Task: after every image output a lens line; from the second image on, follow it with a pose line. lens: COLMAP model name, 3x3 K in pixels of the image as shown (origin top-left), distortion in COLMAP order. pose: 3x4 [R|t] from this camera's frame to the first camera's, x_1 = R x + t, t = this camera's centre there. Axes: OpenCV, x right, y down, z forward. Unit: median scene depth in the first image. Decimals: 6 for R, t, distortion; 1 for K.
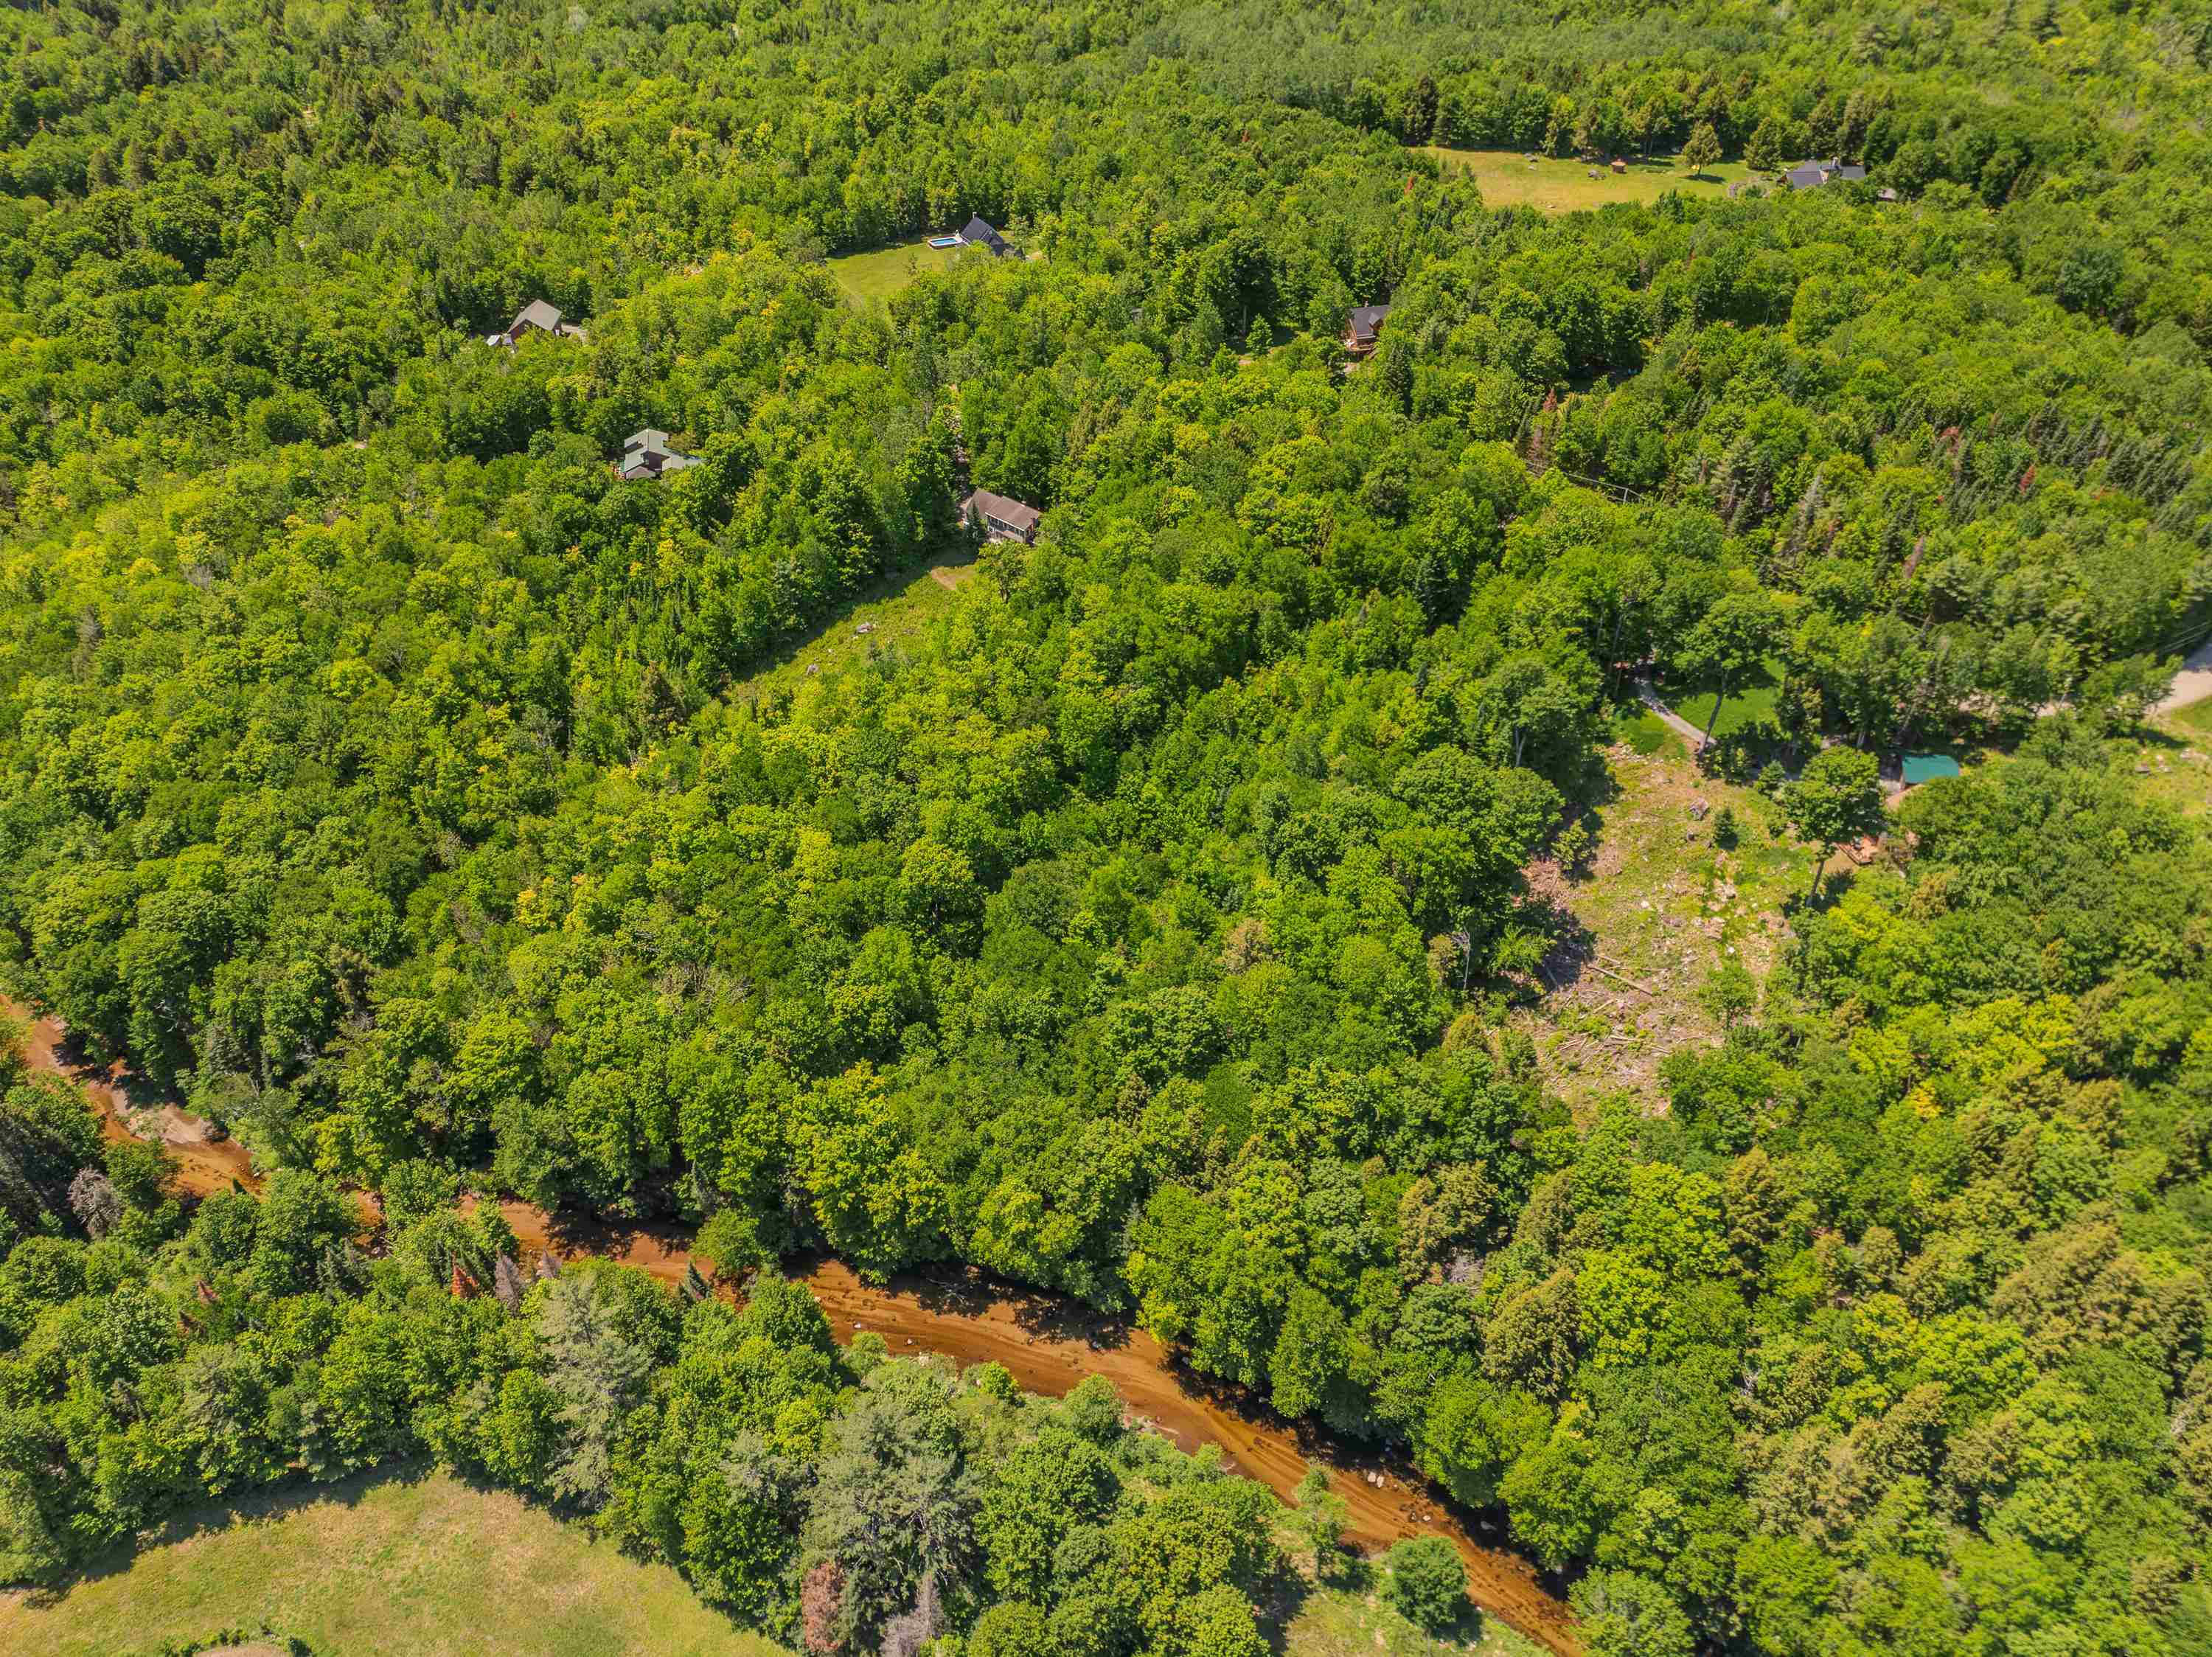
lens RADIAL K [[1560.5, 0, 1101.8], [0, 1560.5, 822.9], [0, 0, 1]] dist [-0.041003, 0.001733]
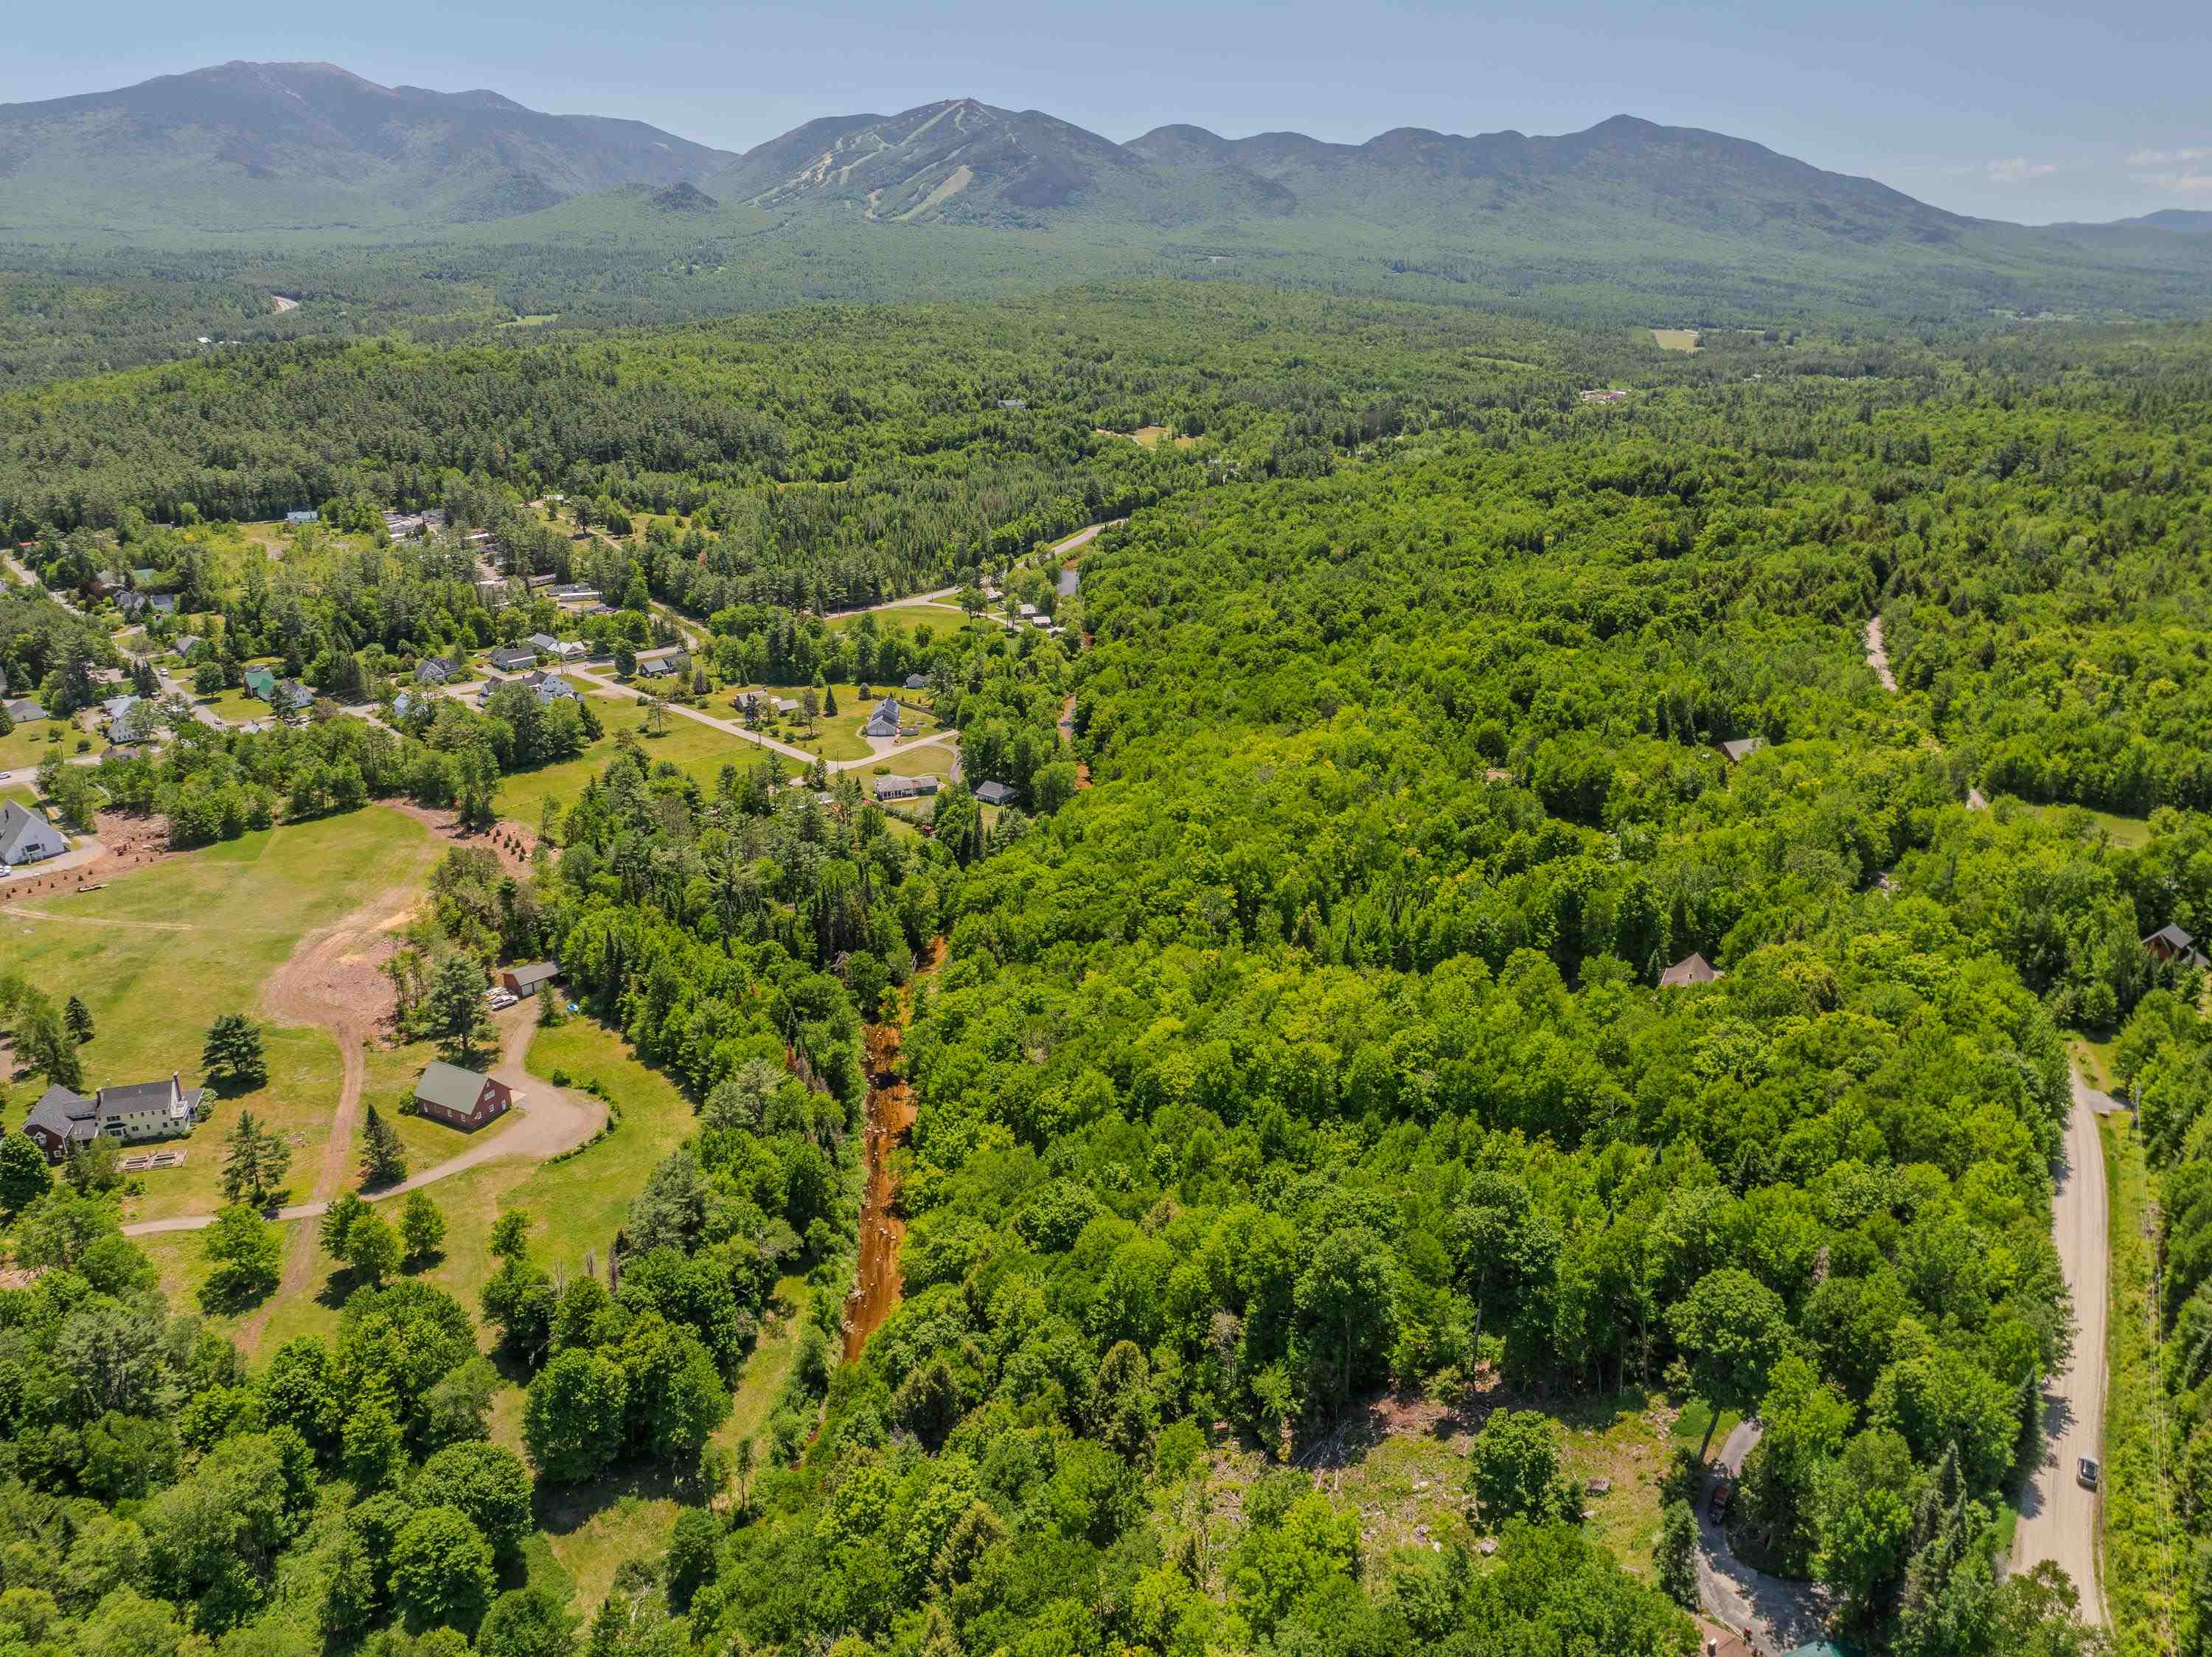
lens RADIAL K [[1553.6, 0, 1102.9], [0, 1553.6, 837.0], [0, 0, 1]] dist [-0.024287, -0.025305]
pose [[0.305893, 0.325463, -0.894708, 0.926607], [-0.568632, 0.816182, 0.102488, -0.220997], [0.763601, 0.477410, 0.434733, 0.326546]]
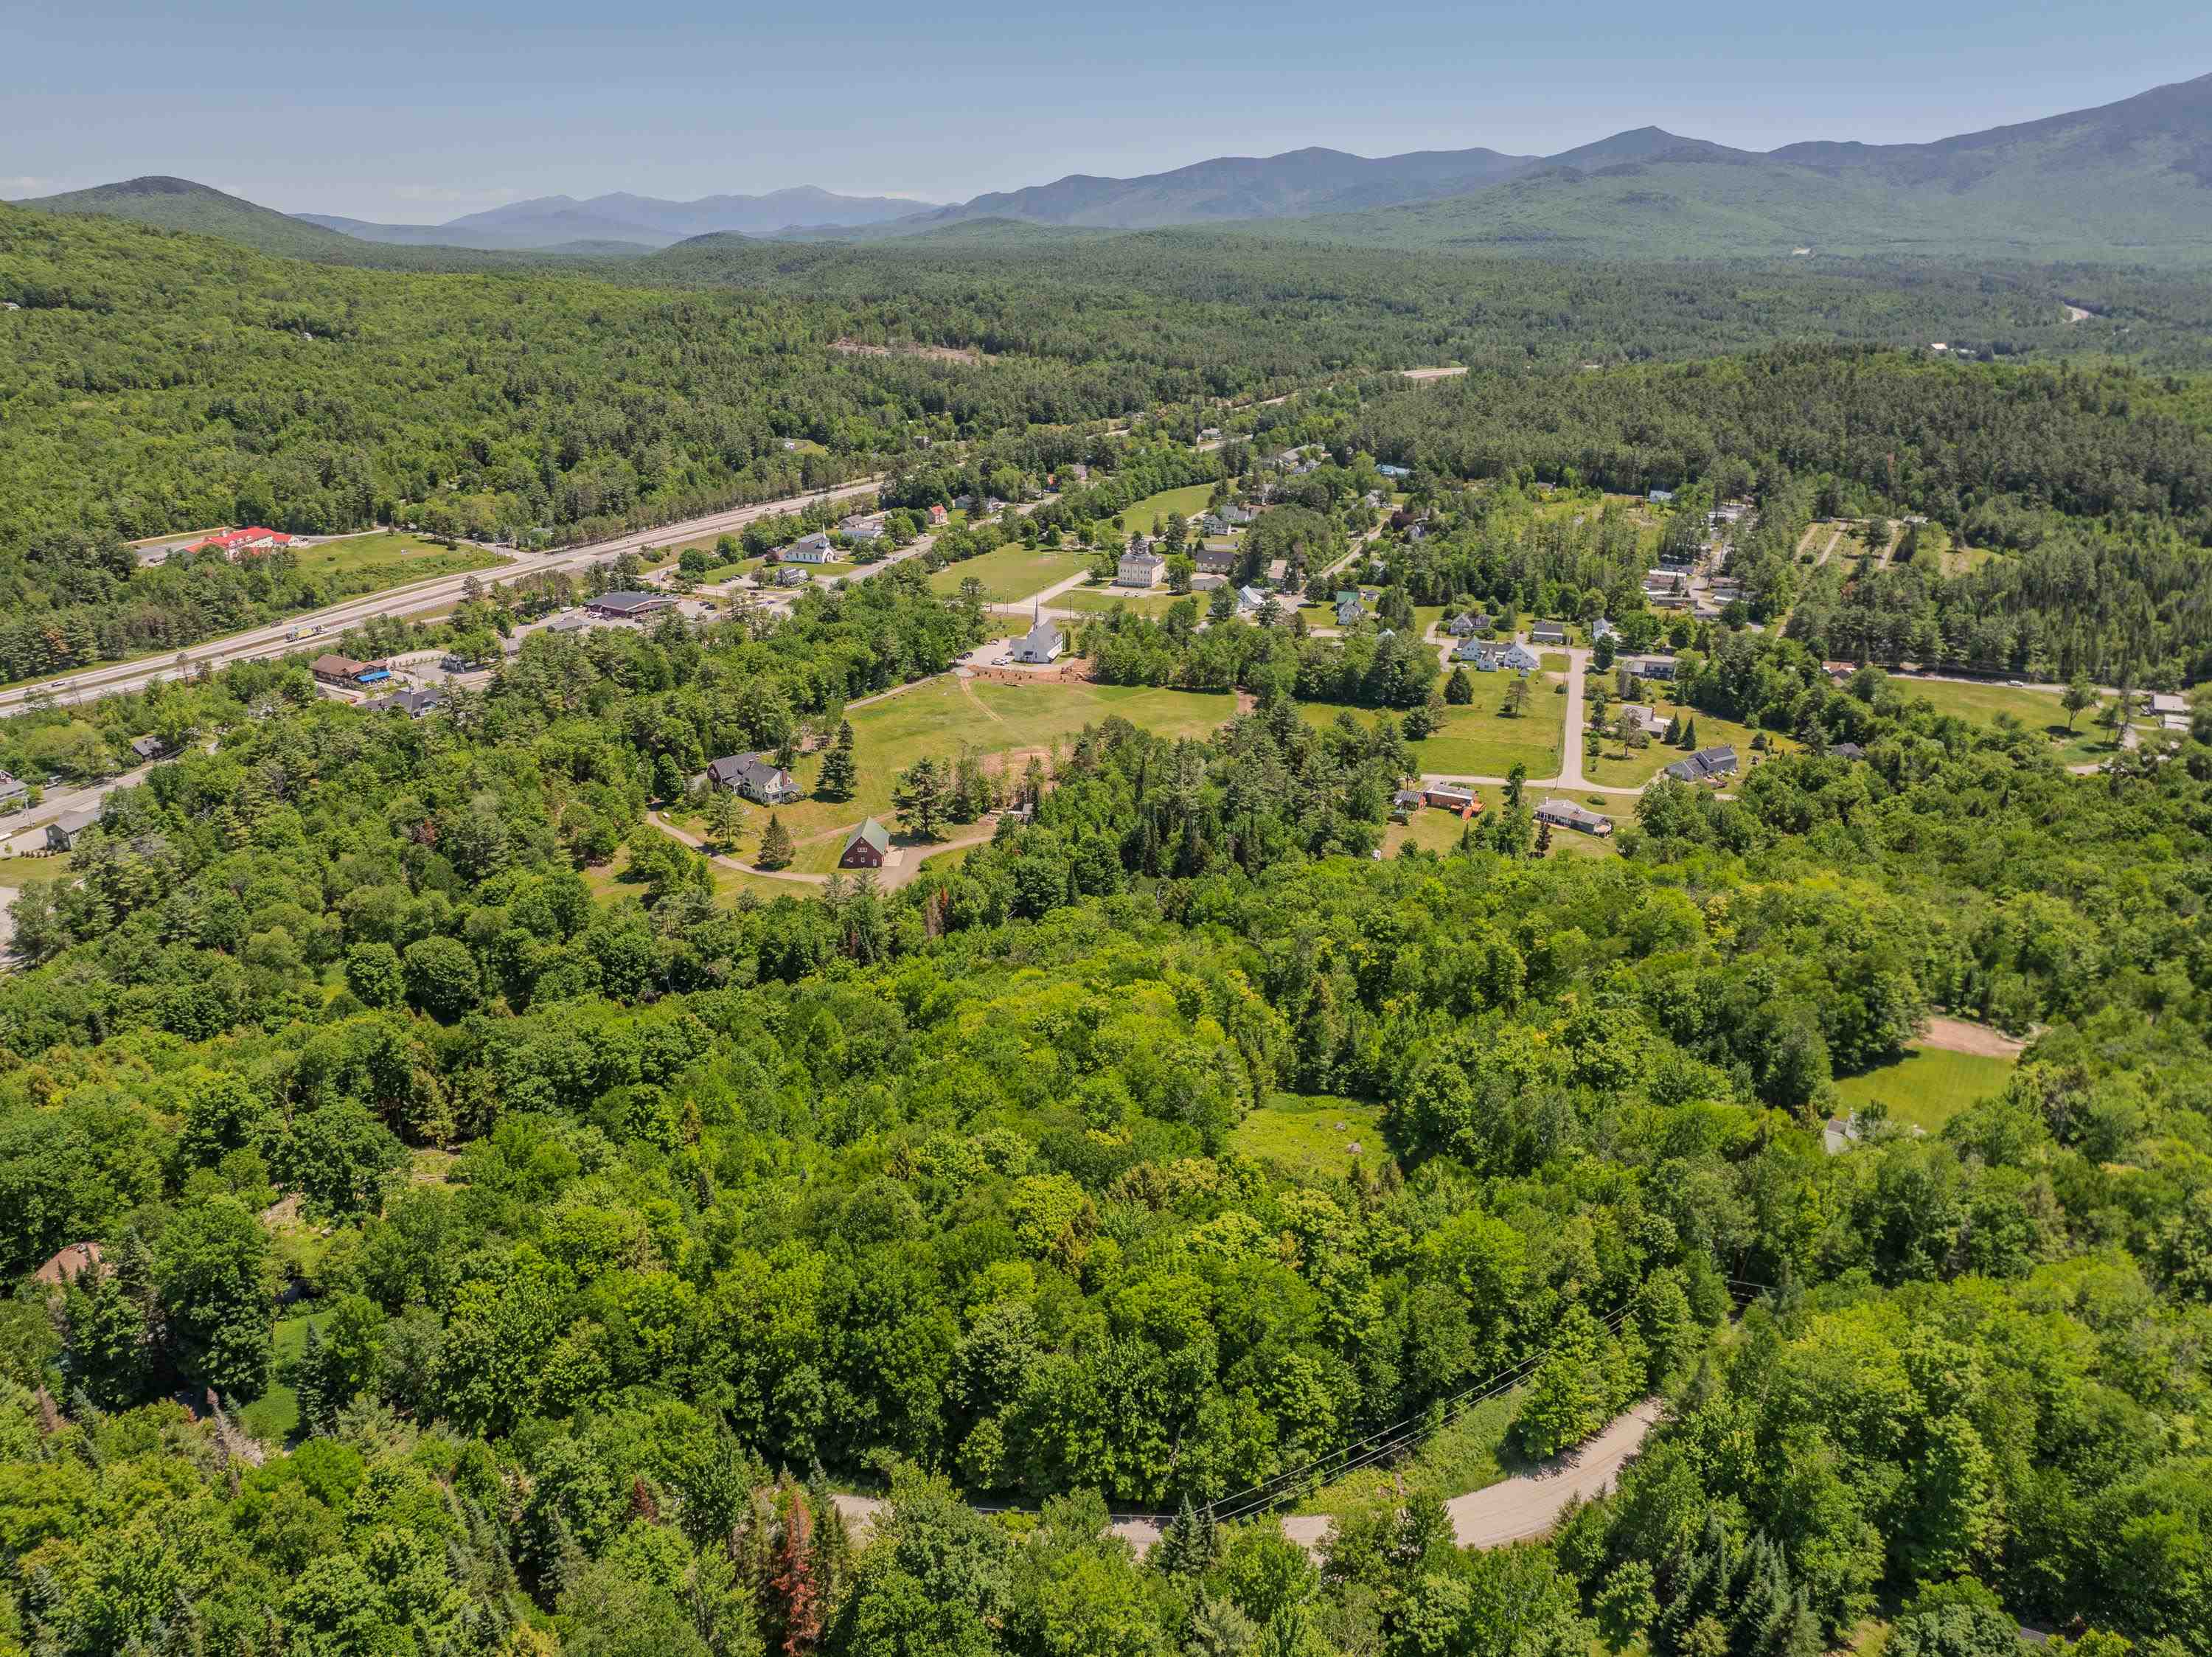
lens RADIAL K [[1553.6, 0, 1102.9], [0, 1553.6, 837.0], [0, 0, 1]] dist [-0.024287, -0.025305]
pose [[-0.707913, 0.232524, -0.666927, 0.647172], [-0.431901, 0.604625, 0.669246, -0.993993], [0.558857, 0.761814, -0.327594, 1.405639]]
